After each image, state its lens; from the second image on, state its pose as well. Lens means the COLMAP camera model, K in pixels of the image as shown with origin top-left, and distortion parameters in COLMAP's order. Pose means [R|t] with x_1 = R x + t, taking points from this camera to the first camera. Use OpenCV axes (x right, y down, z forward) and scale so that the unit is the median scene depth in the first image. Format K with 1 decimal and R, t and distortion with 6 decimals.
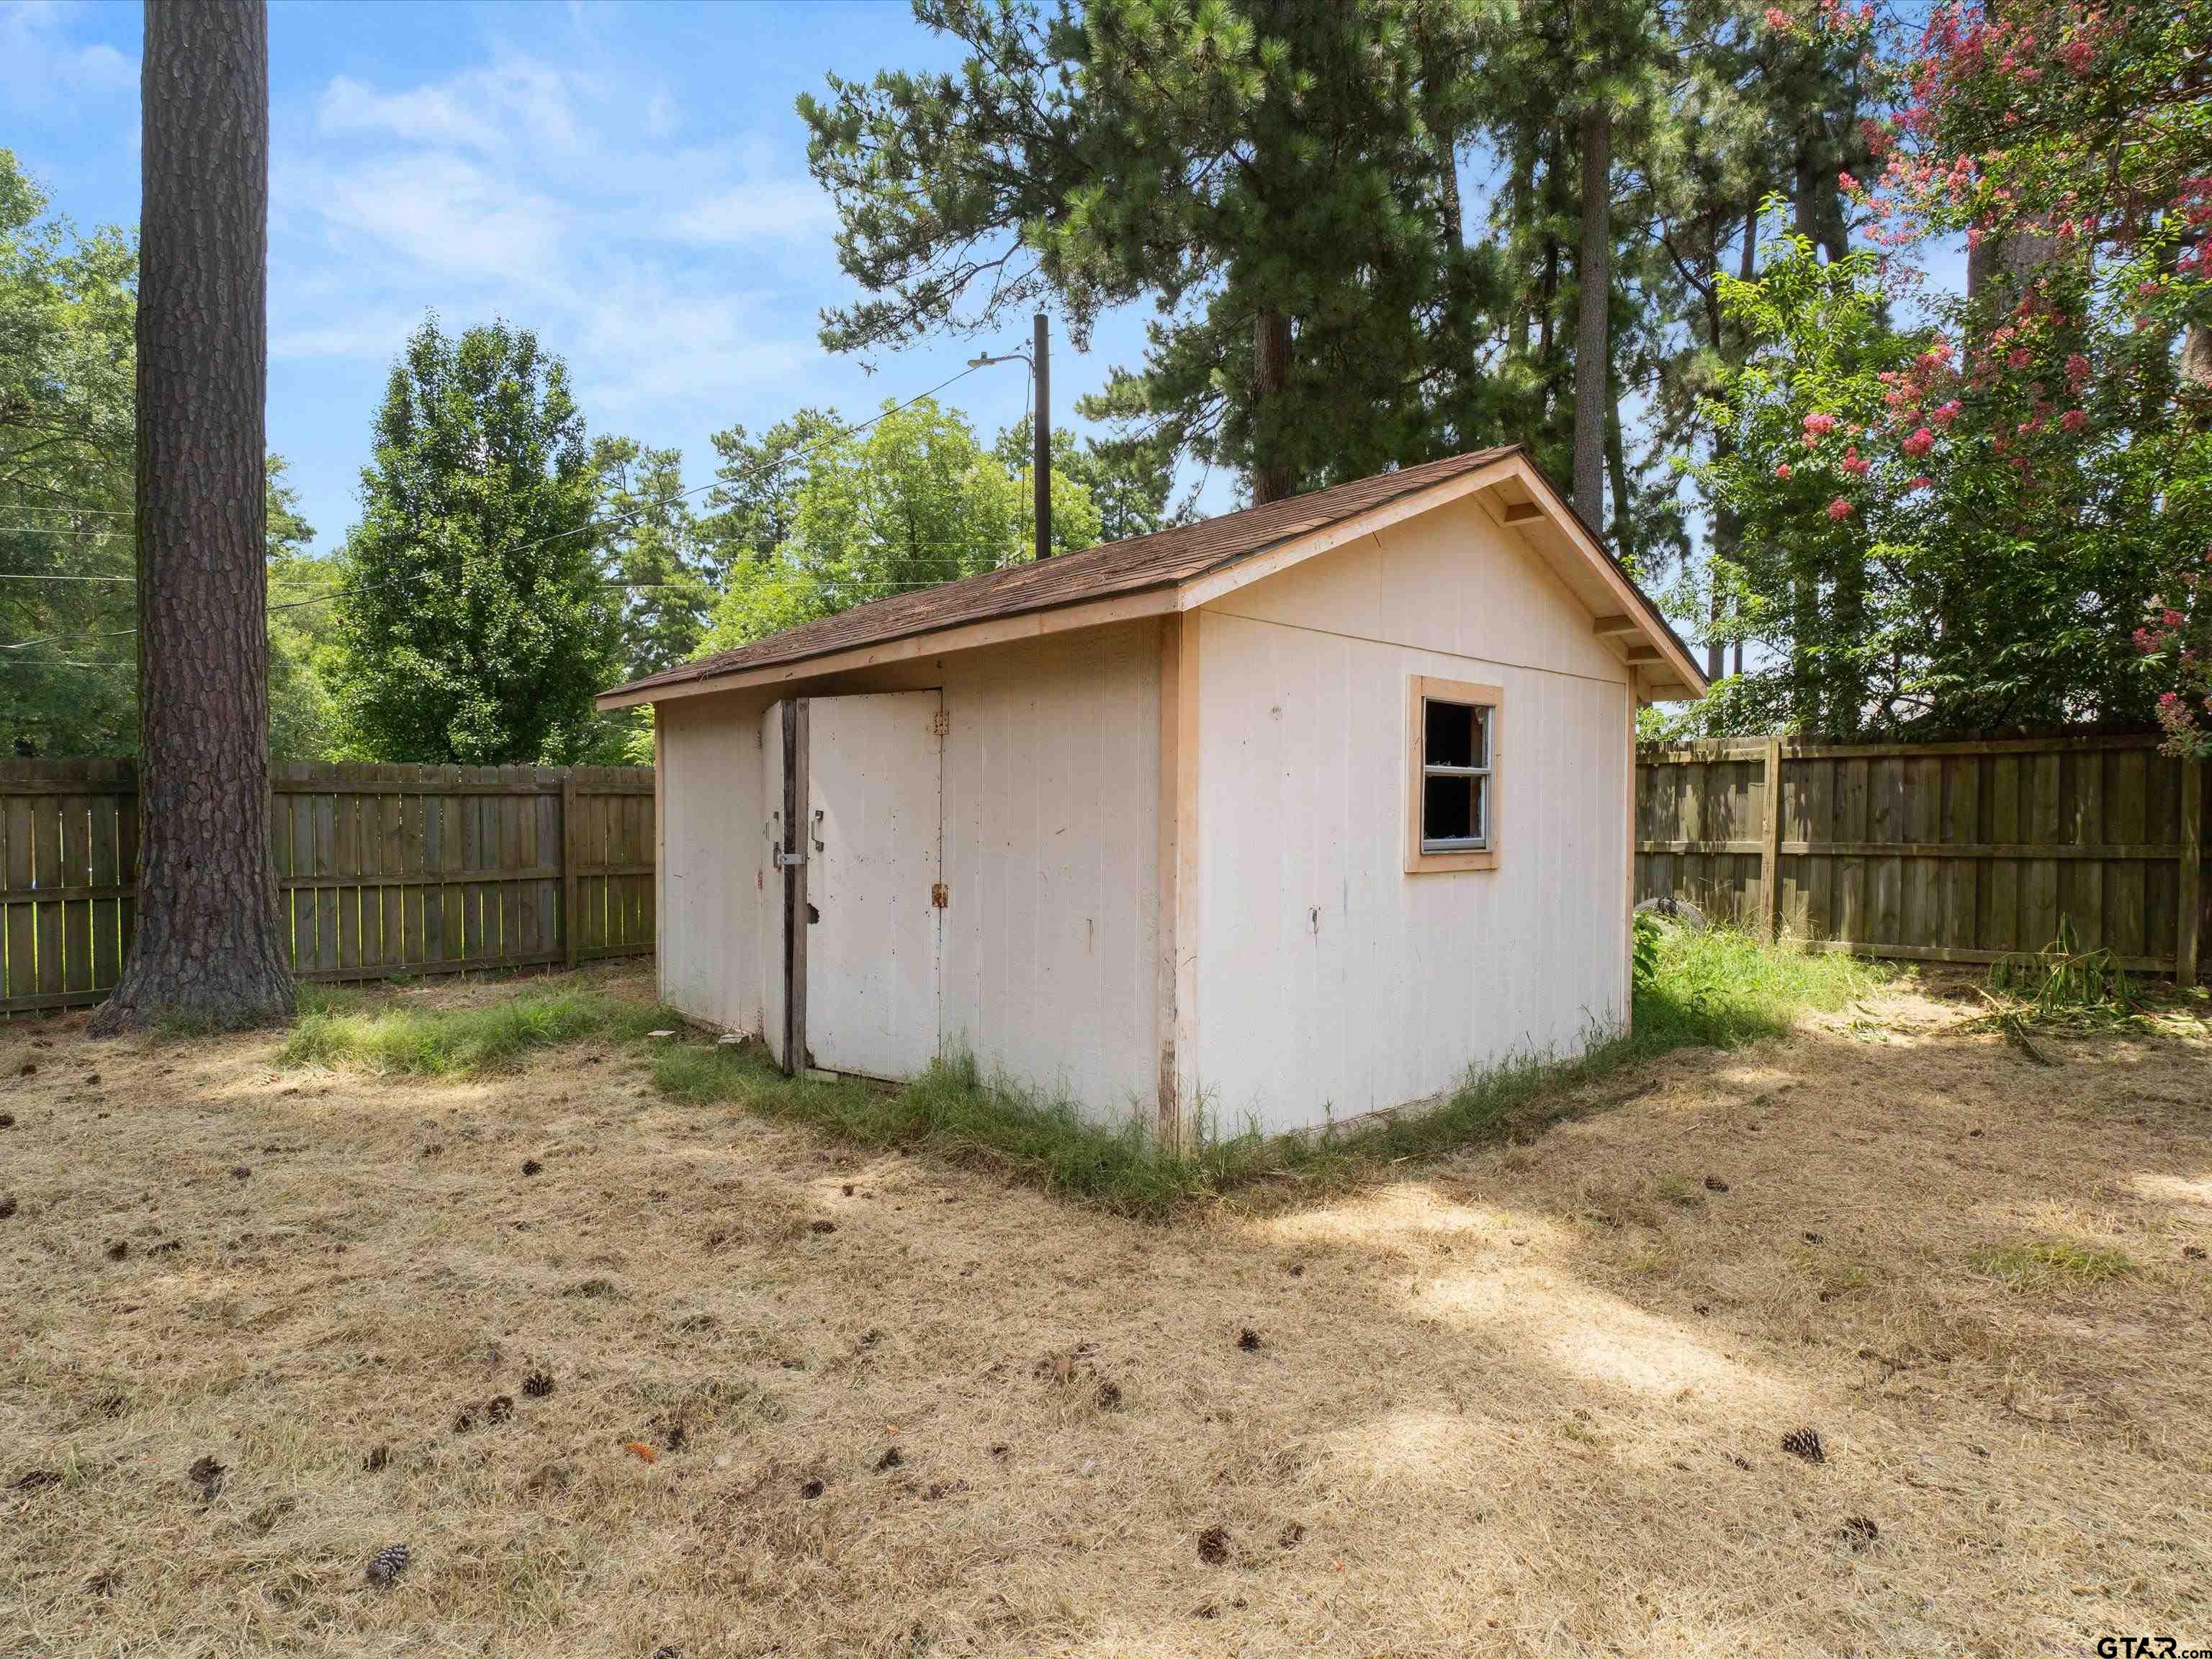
lens RADIAL K [[1154.1, 0, 1106.0], [0, 1154.1, 829.5], [0, 0, 1]] dist [-0.001899, -0.000737]
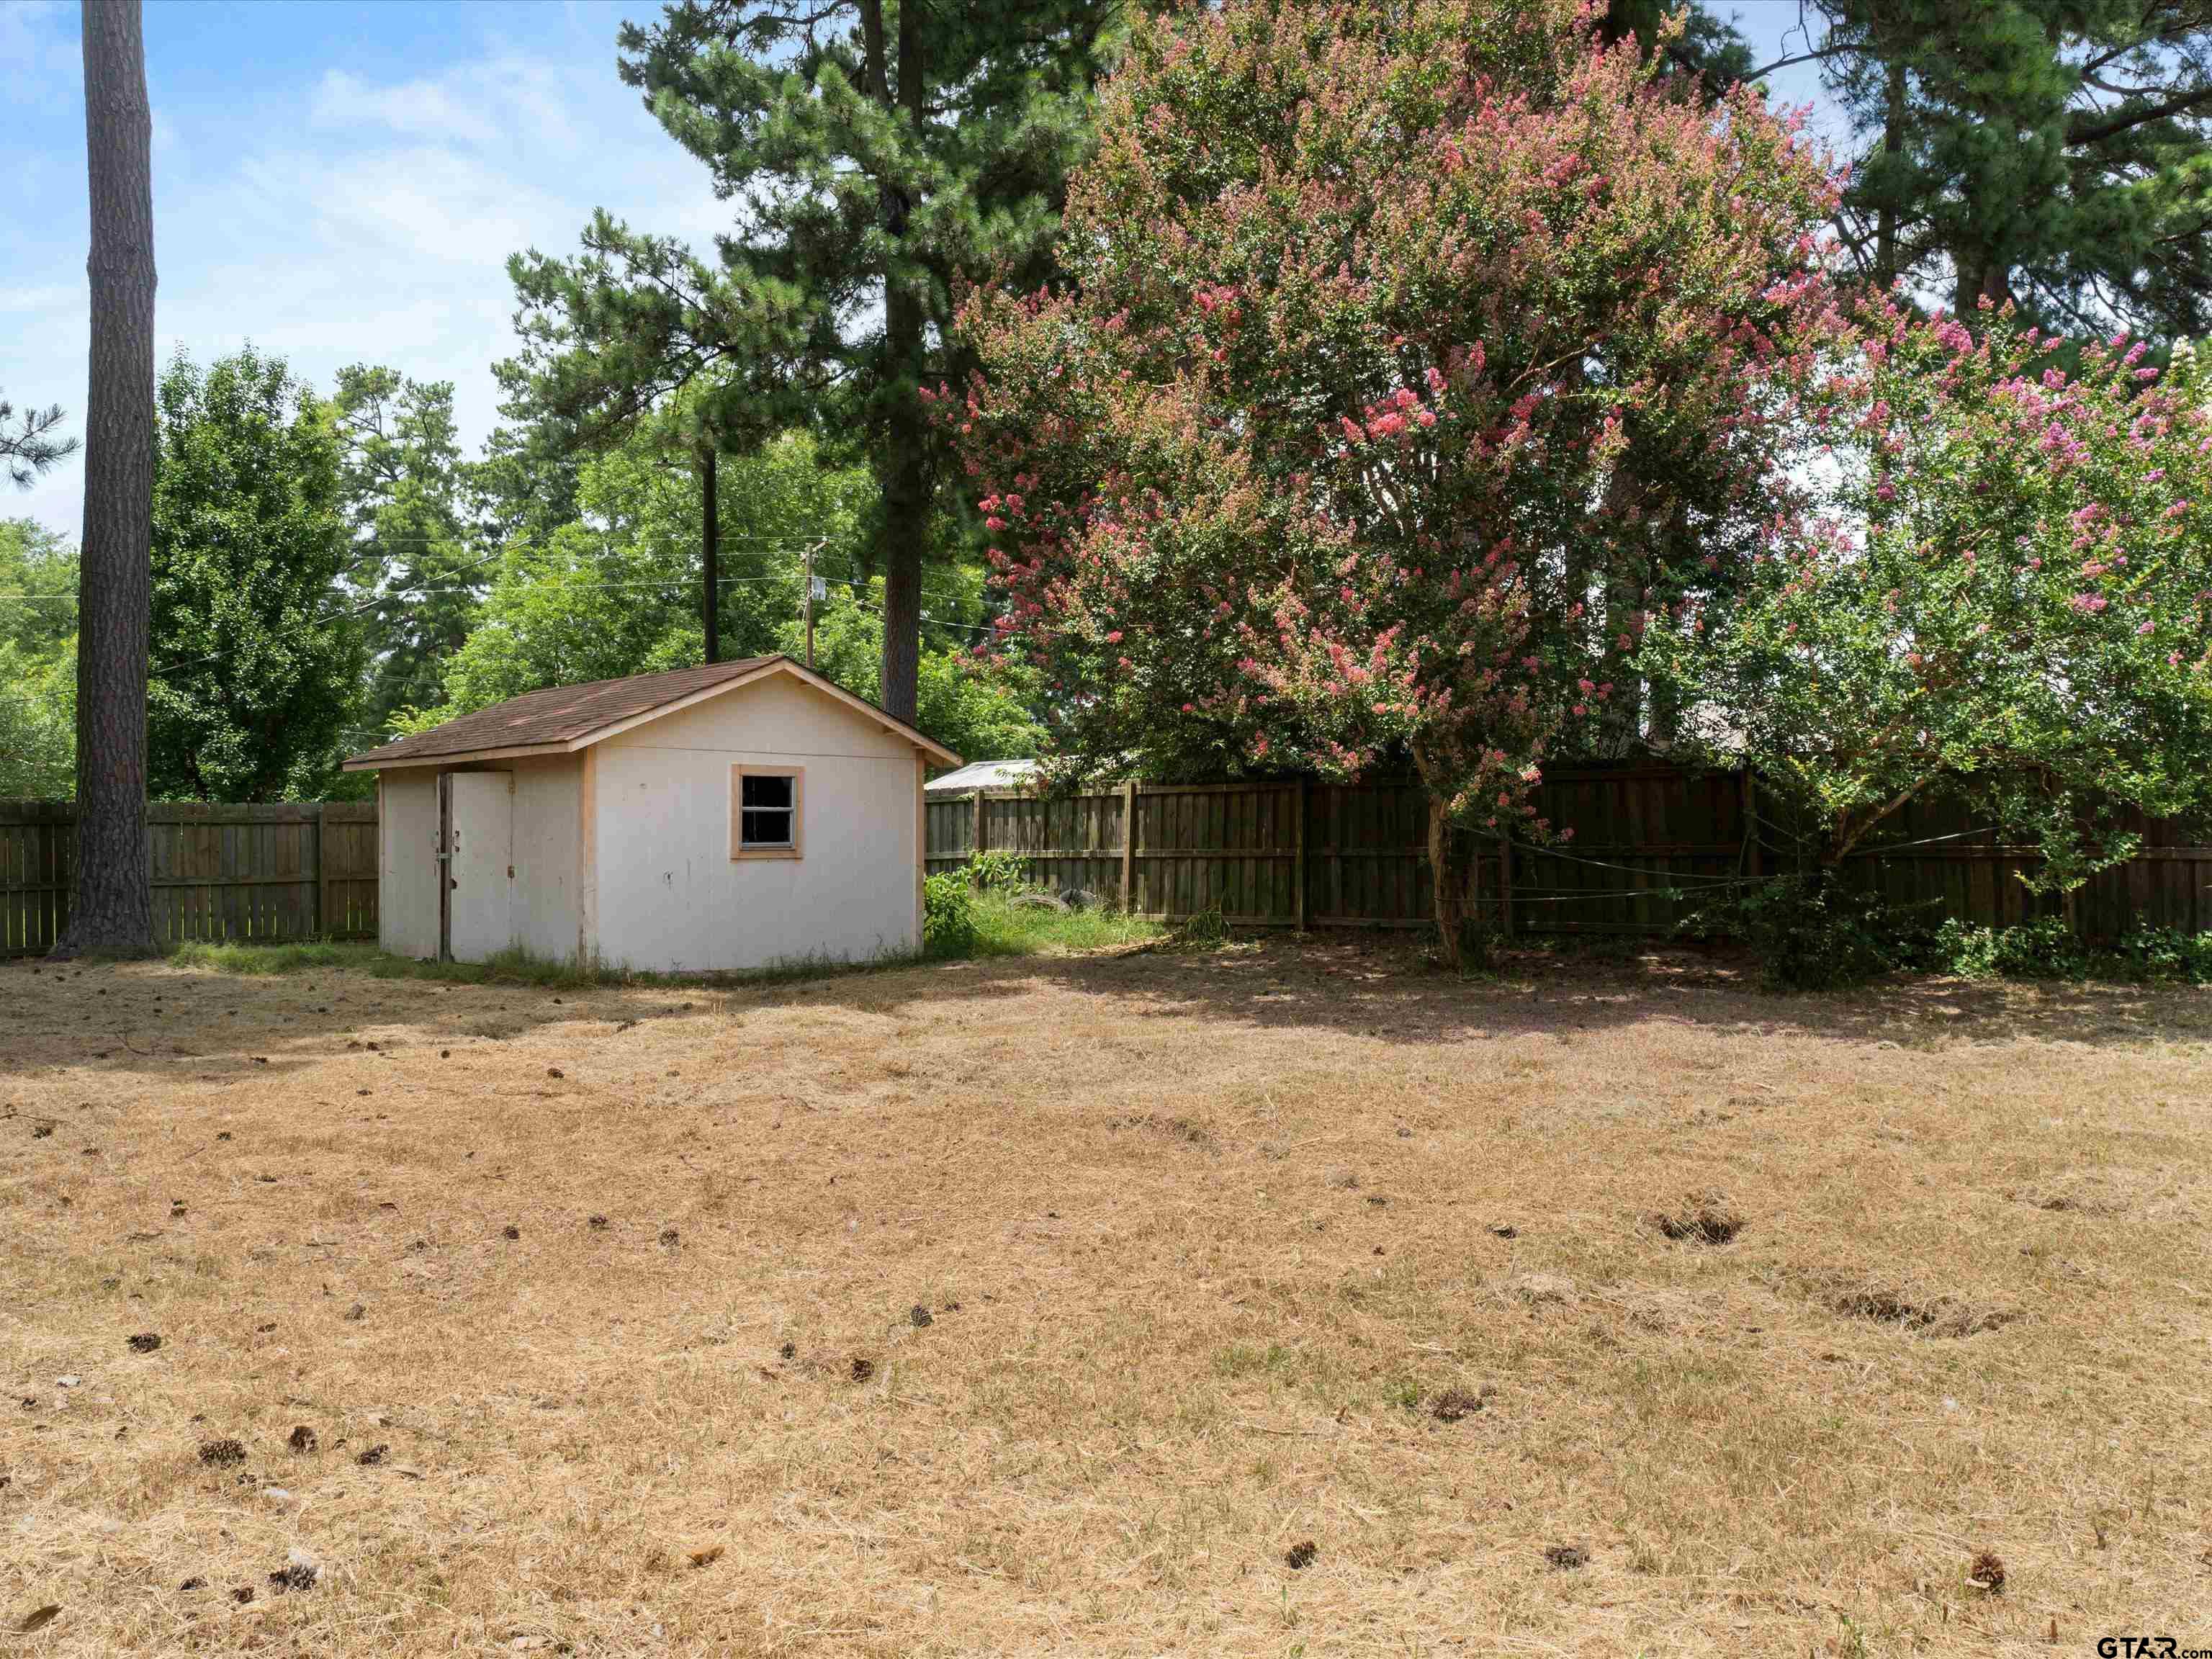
lens RADIAL K [[1582.6, 0, 1110.5], [0, 1582.6, 840.1], [0, 0, 1]] dist [-0.071869, 0.063847]
pose [[0.999111, -0.005931, 0.041726, 0.172269], [0.006591, 0.999855, -0.015713, 0.011162], [-0.041627, 0.015974, 0.999006, -0.390696]]
